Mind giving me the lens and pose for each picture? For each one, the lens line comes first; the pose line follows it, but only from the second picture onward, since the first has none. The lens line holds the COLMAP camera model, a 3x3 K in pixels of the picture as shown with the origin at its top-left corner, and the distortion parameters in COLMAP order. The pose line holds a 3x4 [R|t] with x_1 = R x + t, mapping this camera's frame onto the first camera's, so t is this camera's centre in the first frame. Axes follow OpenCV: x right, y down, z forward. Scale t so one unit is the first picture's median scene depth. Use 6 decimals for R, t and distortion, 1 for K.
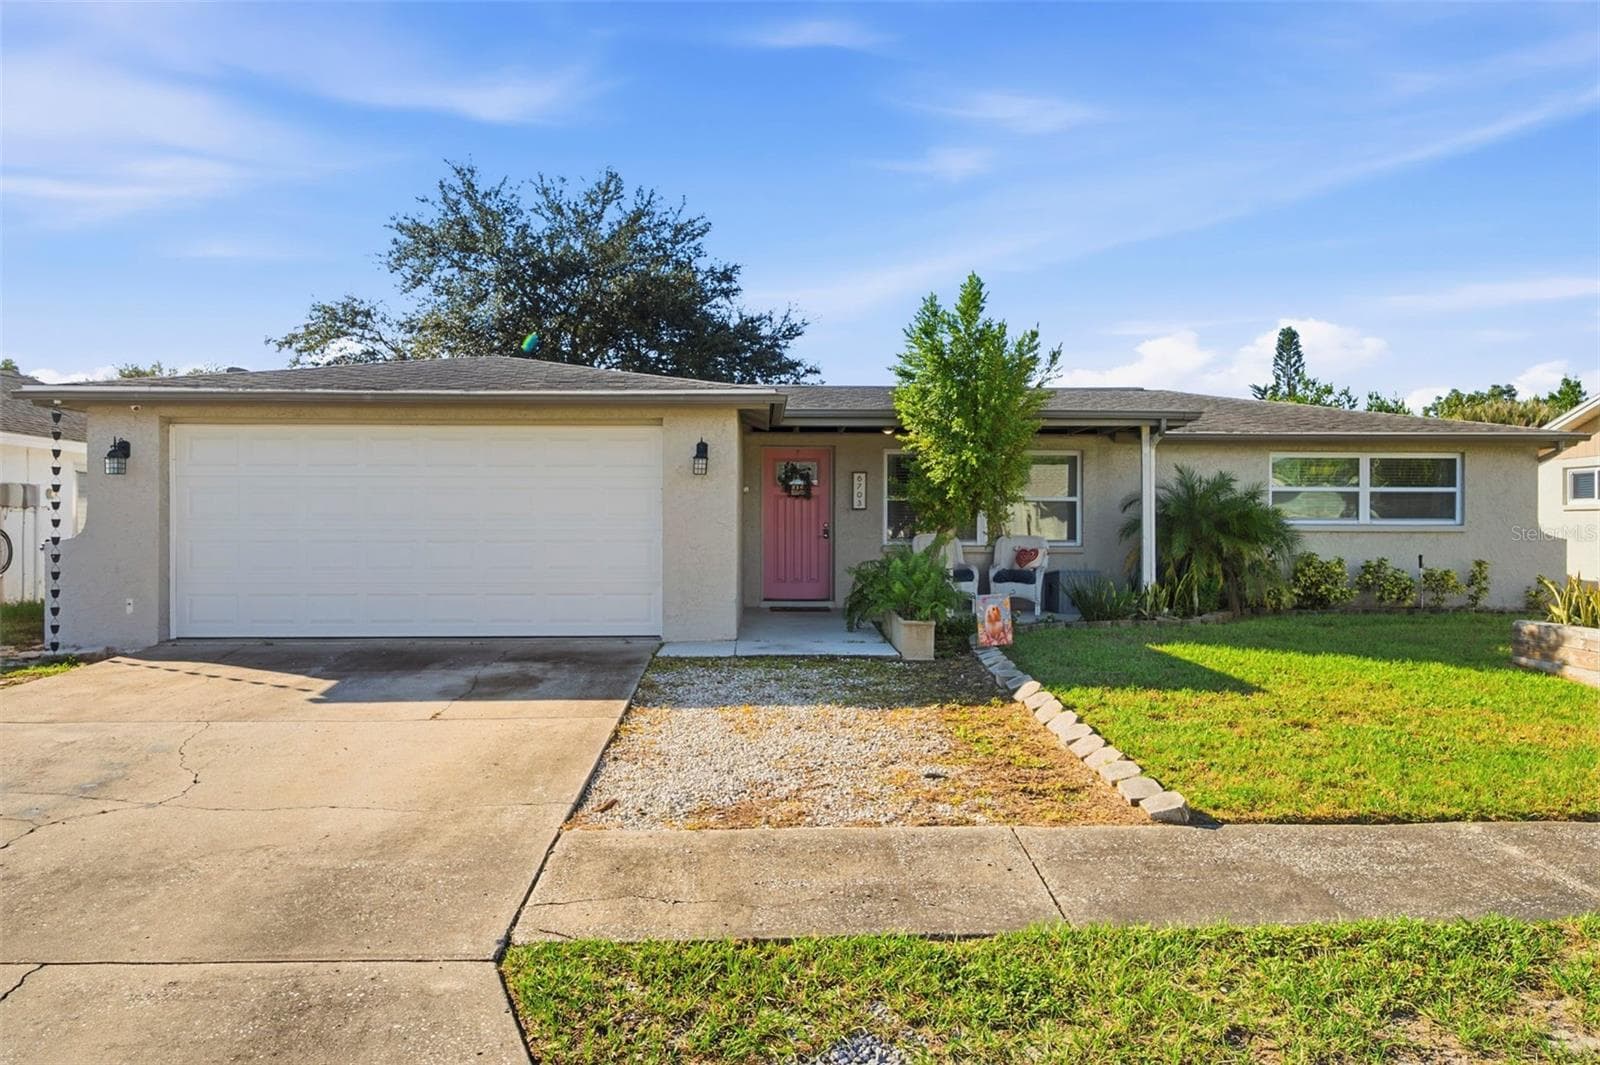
lens RADIAL K [[1092.6, 0, 811.5], [0, 1092.6, 529.4], [0, 0, 1]] dist [-0.007767, 0.002267]
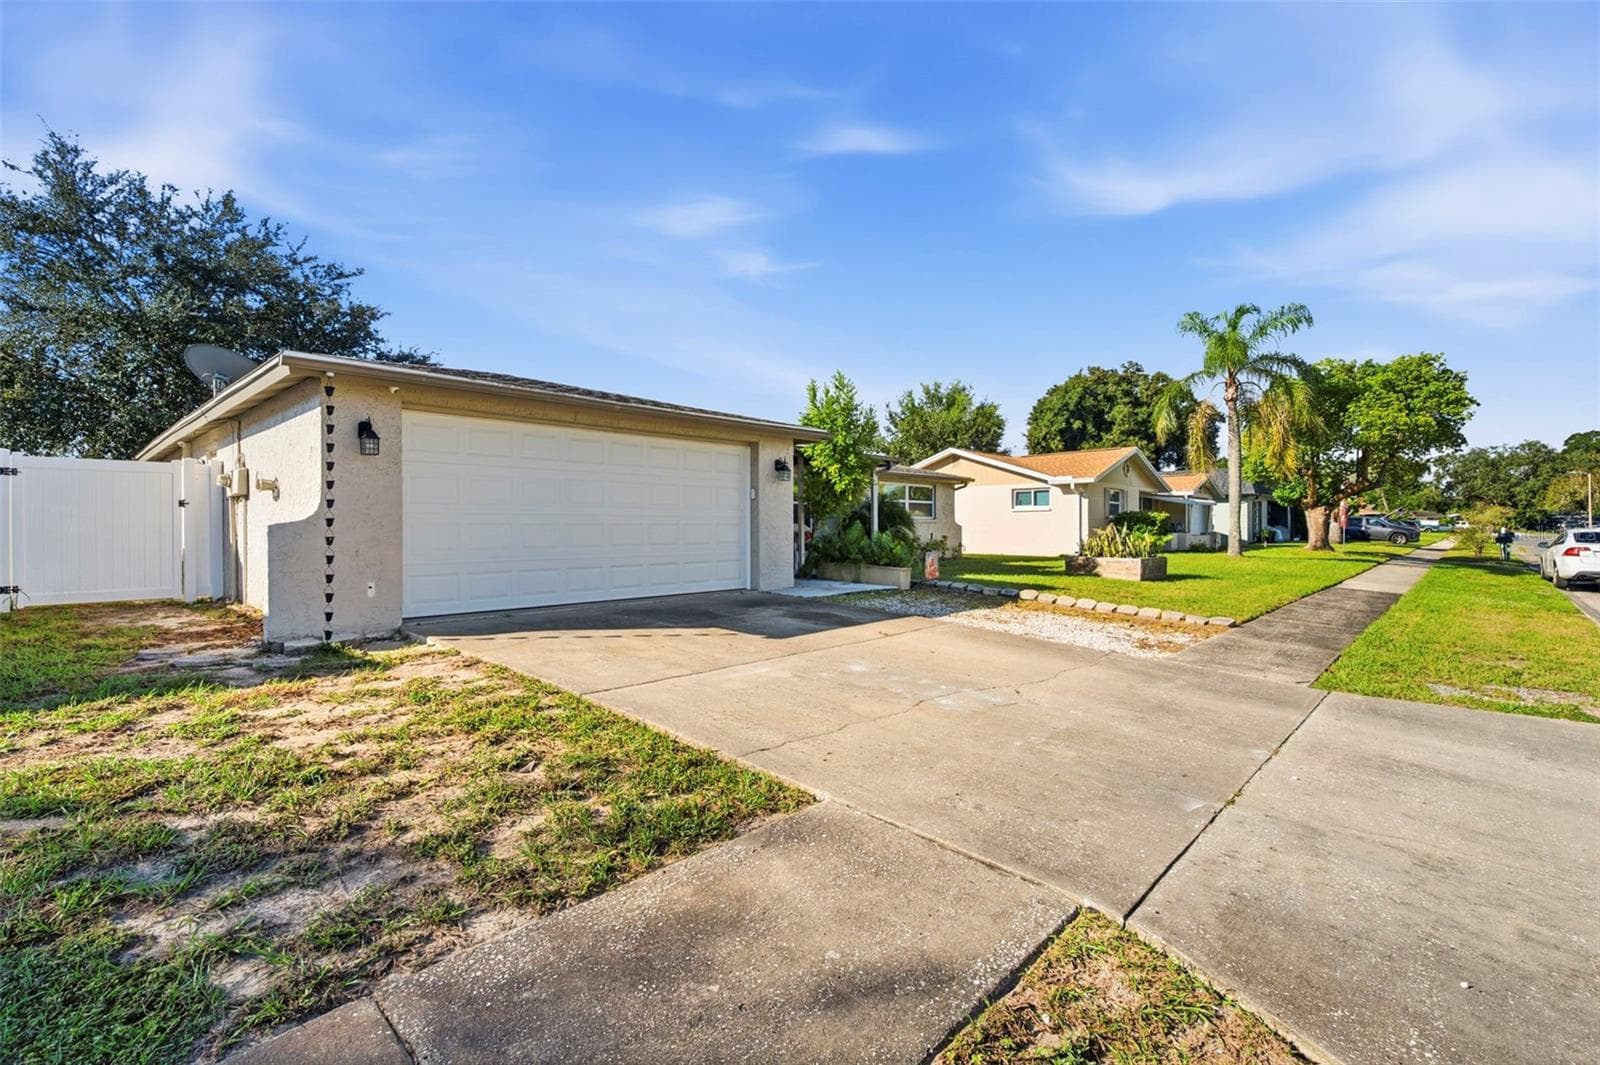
lens RADIAL K [[706.7, 0, 792.8], [0, 706.7, 542.6], [0, 0, 1]] dist [-0.002281, 0.000755]
pose [[0.717669, -0.017441, 0.696166, -0.831628], [0.002371, 0.999742, 0.022602, 0.014922], [-0.696381, -0.014570, 0.717525, 0.286917]]
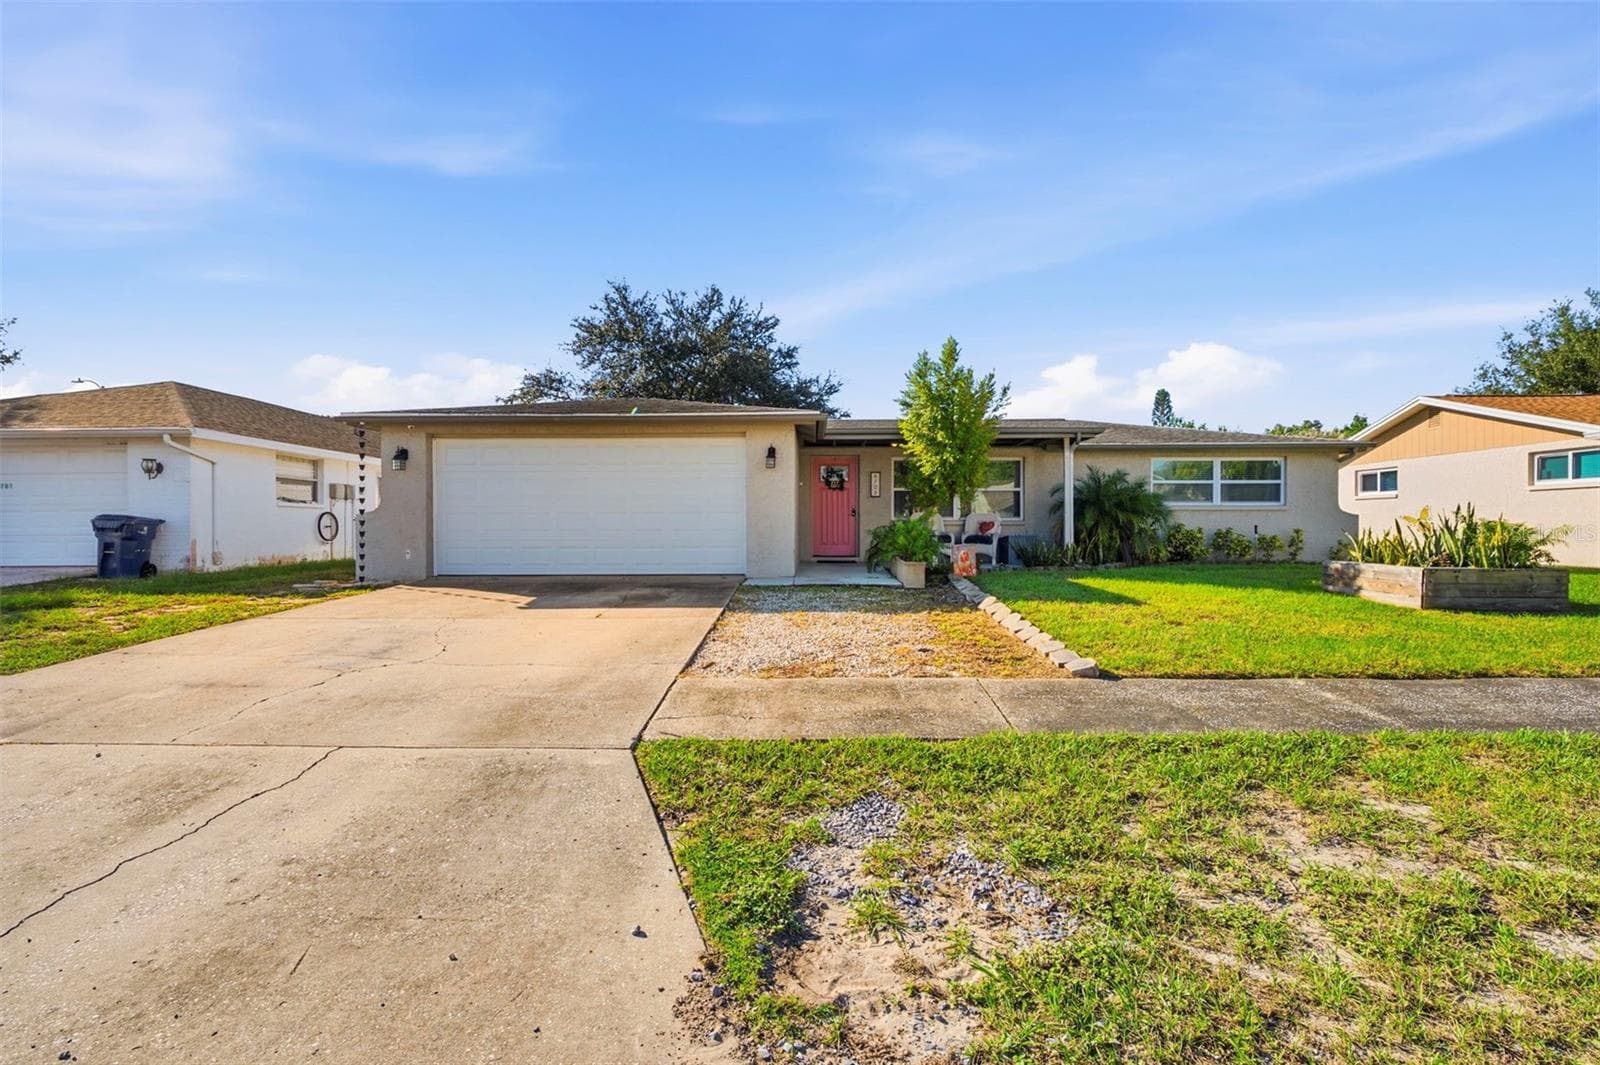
lens RADIAL K [[706.7, 0, 809.2], [0, 706.7, 533.6], [0, 0, 1]] dist [-0.002281, 0.000755]
pose [[0.998682, -0.002073, -0.051288, 0.002646], [0.002501, 0.999963, 0.008291, 0.035240], [0.051269, -0.008408, 0.998650, 0.015591]]
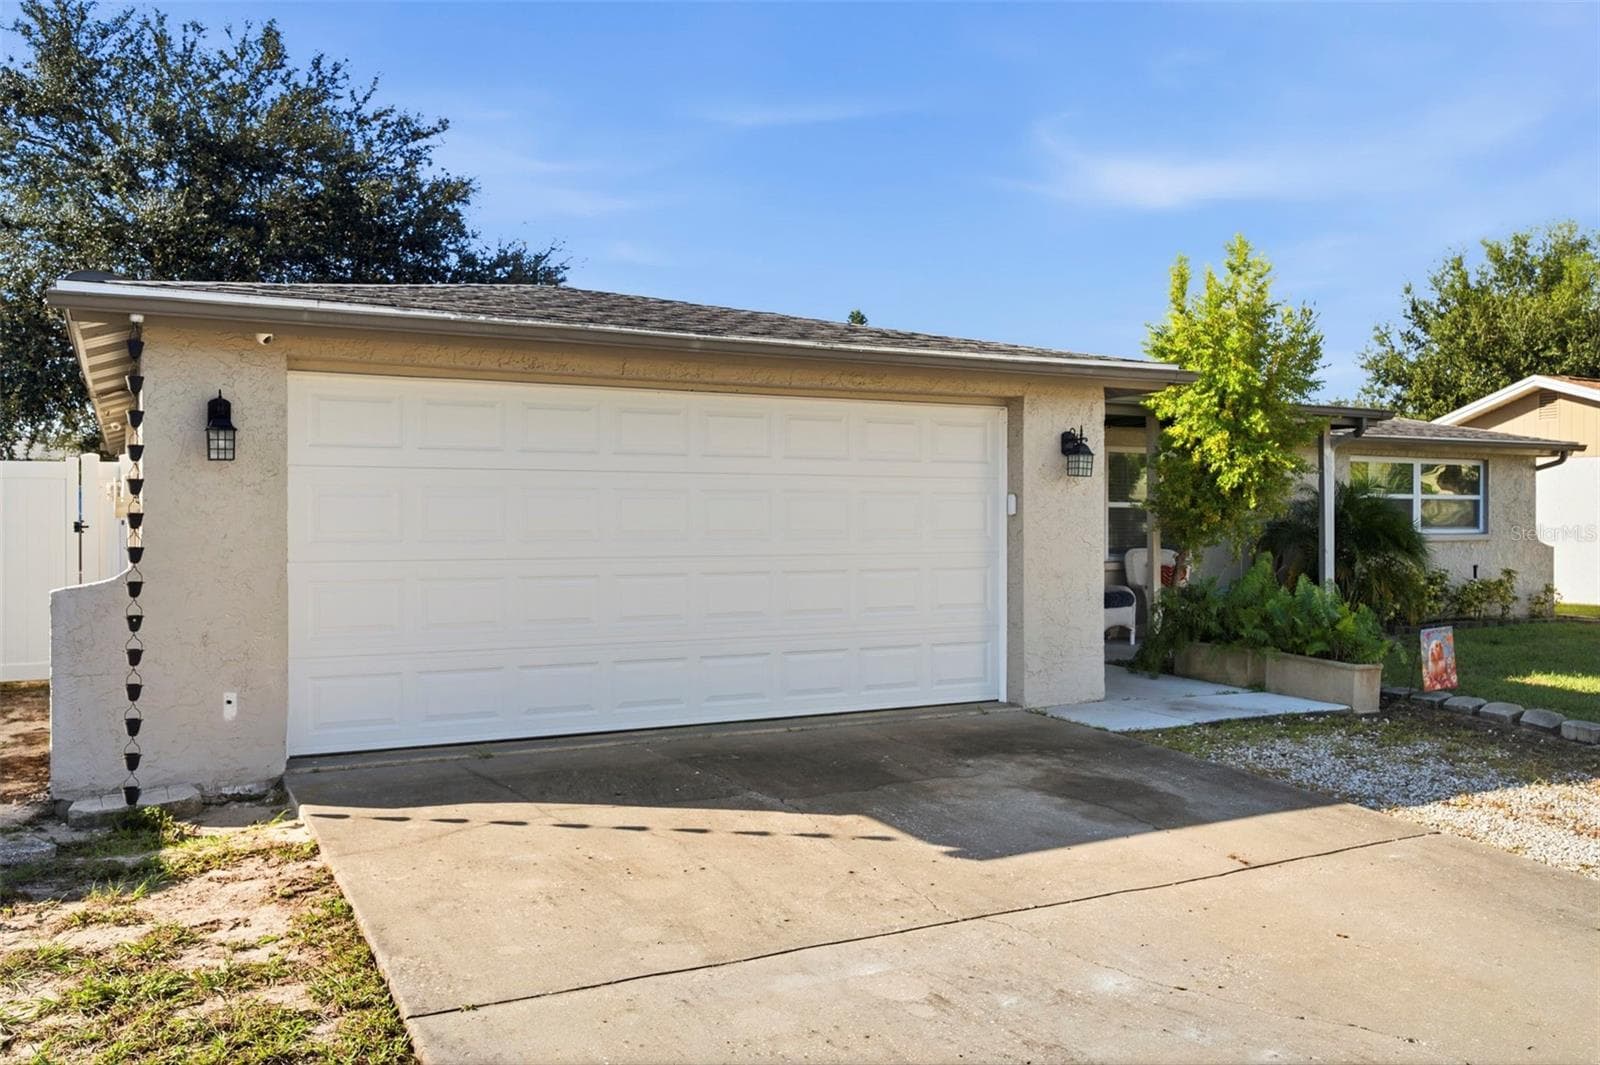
lens RADIAL K [[1253.9, 0, 807.9], [0, 1253.9, 537.8], [0, 0, 1]] dist [0.004015, -0.003939]
pose [[0.903565, -0.005700, 0.428413, -0.660730], [0.000304, 0.999920, 0.012662, -0.021209], [-0.428451, -0.011311, 0.903494, 0.333588]]
